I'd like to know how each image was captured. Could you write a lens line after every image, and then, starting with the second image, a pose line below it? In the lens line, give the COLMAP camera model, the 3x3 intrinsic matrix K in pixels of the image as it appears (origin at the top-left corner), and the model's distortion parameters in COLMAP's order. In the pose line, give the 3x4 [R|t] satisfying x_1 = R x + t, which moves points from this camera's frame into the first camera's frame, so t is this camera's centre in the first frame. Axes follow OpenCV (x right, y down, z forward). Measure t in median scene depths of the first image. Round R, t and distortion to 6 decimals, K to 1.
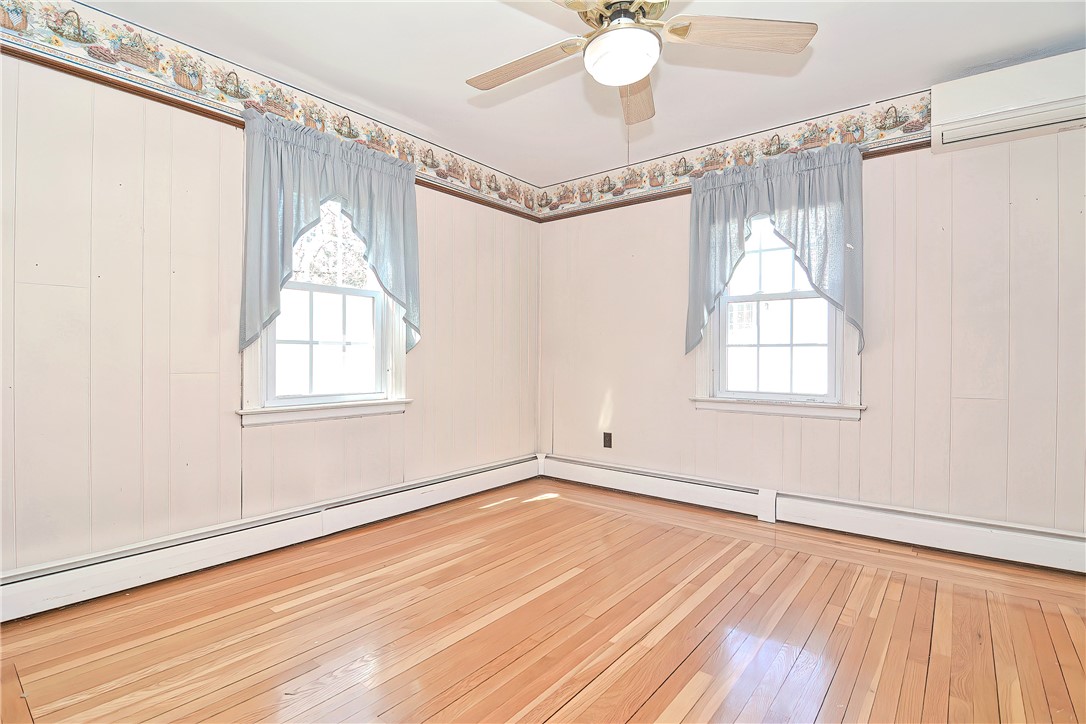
lens RADIAL K [[519.5, 0, 533.3], [0, 519.5, 356.3], [0, 0, 1]] dist [-0.000038, -0.015850]
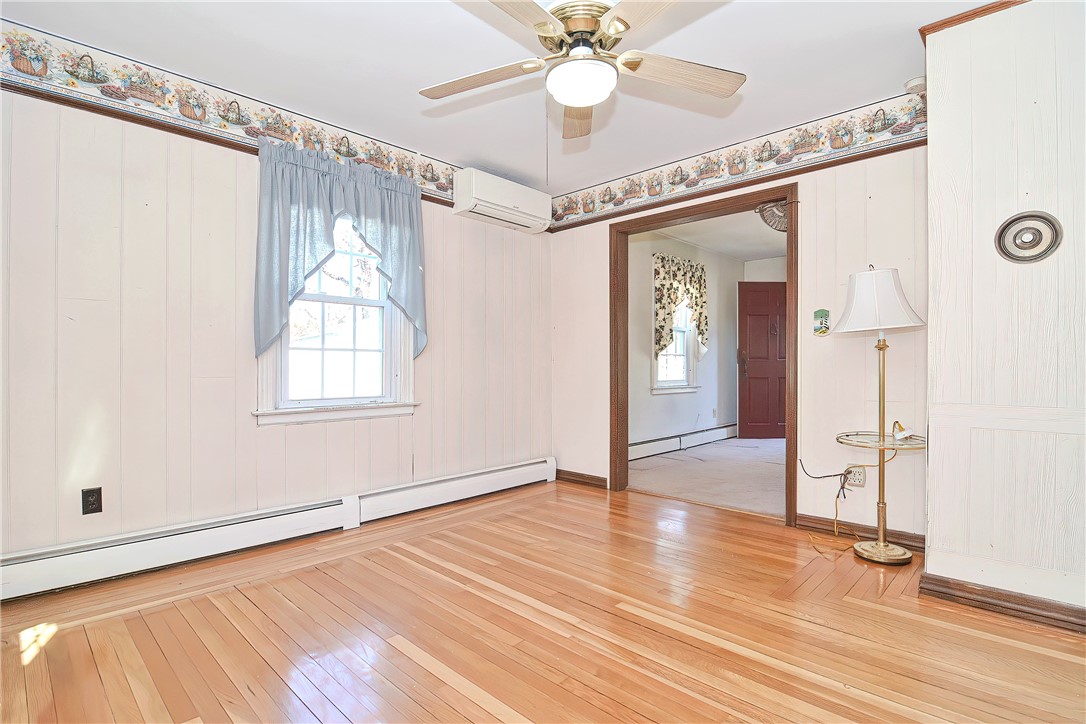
lens RADIAL K [[526.3, 0, 543.0], [0, 526.3, 362.0], [0, 0, 1]] dist [-0.000299, -0.011726]
pose [[0.082760, 0.002980, 0.996565, -0.523012], [-0.001484, 0.999995, -0.002867, 0.005166], [-0.996568, -0.001242, 0.082764, 0.564975]]
